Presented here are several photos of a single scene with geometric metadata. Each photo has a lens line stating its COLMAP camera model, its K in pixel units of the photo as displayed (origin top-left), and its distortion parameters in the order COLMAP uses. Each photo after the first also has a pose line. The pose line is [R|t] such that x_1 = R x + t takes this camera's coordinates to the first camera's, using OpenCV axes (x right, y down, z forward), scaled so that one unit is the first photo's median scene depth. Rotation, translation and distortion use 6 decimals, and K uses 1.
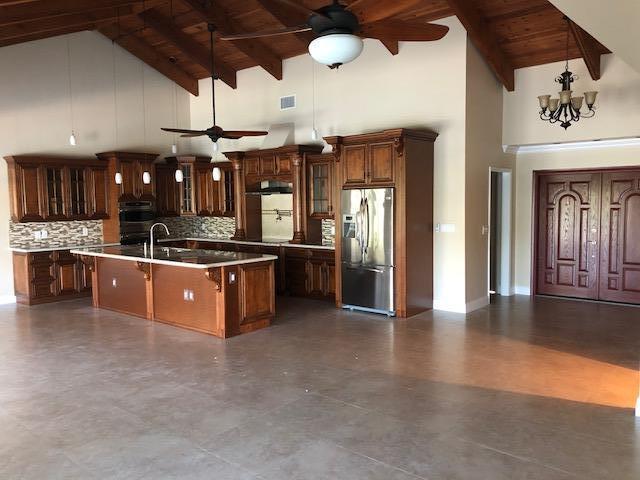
lens RADIAL K [[526.5, 0, 321.5], [0, 526.5, 239.6], [0, 0, 1]] dist [0.070170, -0.155984]
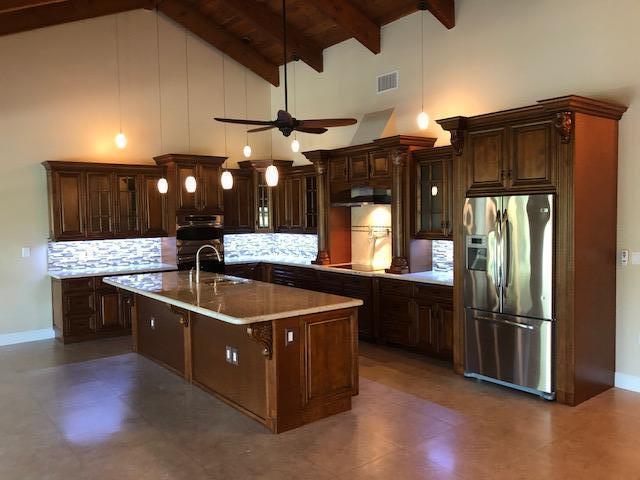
lens RADIAL K [[526.5, 0, 321.5], [0, 526.5, 239.6], [0, 0, 1]] dist [0.070170, -0.155984]
pose [[0.980041, 0.007631, -0.198650, -0.005278], [-0.011794, 0.999735, -0.019785, -0.025474], [0.198446, 0.021733, 0.979871, 0.298948]]
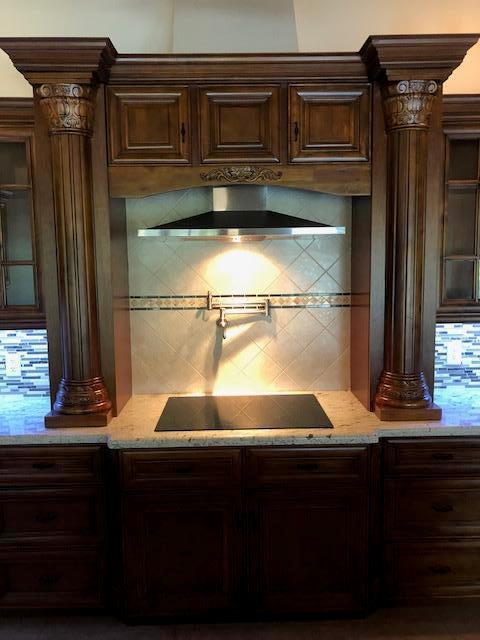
lens RADIAL K [[526.5, 0, 236.6], [0, 526.5, 309.7], [0, 0, 1]] dist [0.070170, -0.155984]
pose [[0.748166, -0.066175, 0.660203, -0.323314], [0.055707, 0.997766, 0.036881, -0.070144], [-0.661169, 0.009184, 0.750181, 0.940025]]
